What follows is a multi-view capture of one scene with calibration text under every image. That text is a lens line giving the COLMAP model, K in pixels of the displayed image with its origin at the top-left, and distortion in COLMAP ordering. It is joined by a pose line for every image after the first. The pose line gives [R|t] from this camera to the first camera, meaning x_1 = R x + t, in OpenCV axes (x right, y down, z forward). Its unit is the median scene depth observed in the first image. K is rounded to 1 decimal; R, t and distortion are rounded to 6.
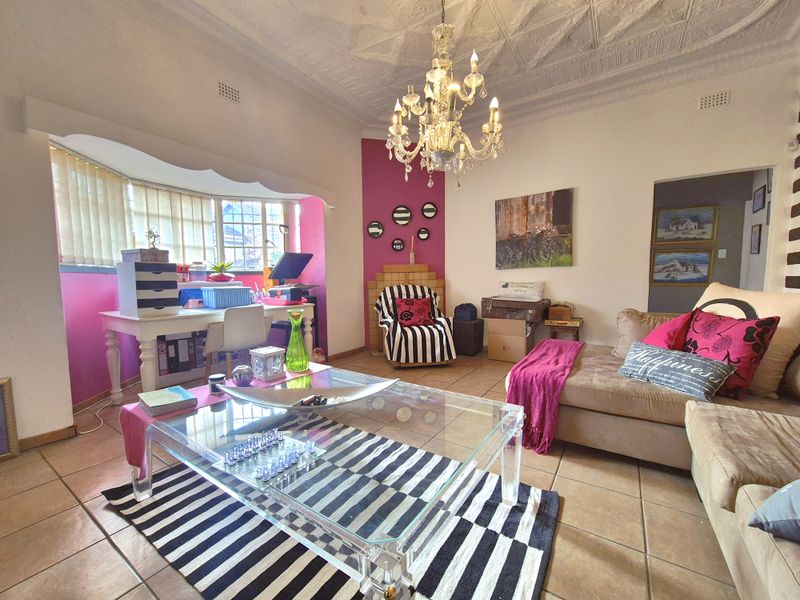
lens RADIAL K [[330.3, 0, 396.8], [0, 330.3, 303.0], [0, 0, 1]] dist [0.003313, 0.000429]
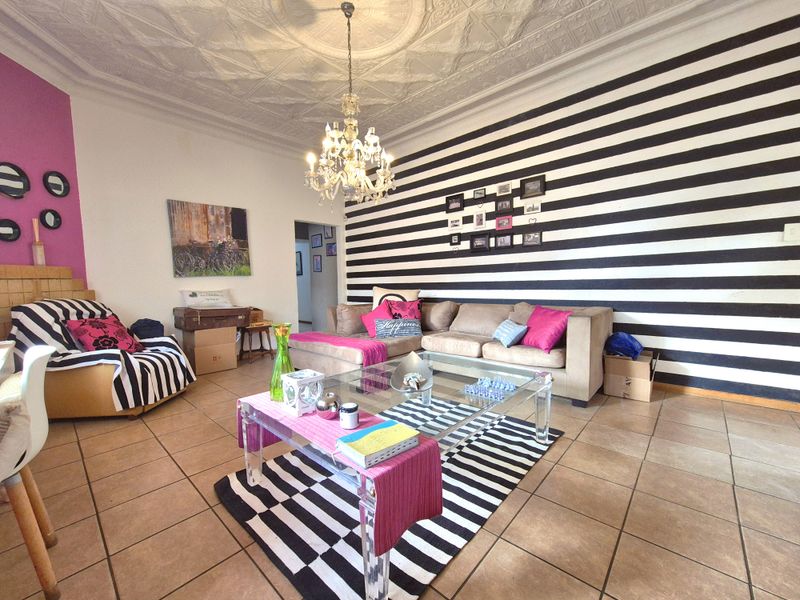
lens RADIAL K [[330.3, 0, 396.7], [0, 330.3, 298.7], [0, 0, 1]] dist [0.003313, 0.000429]
pose [[0.153656, -0.041149, 0.987267, -0.521634], [0.092299, 0.995362, 0.027121, -0.015184], [-0.983804, 0.086957, 0.156741, 0.303136]]
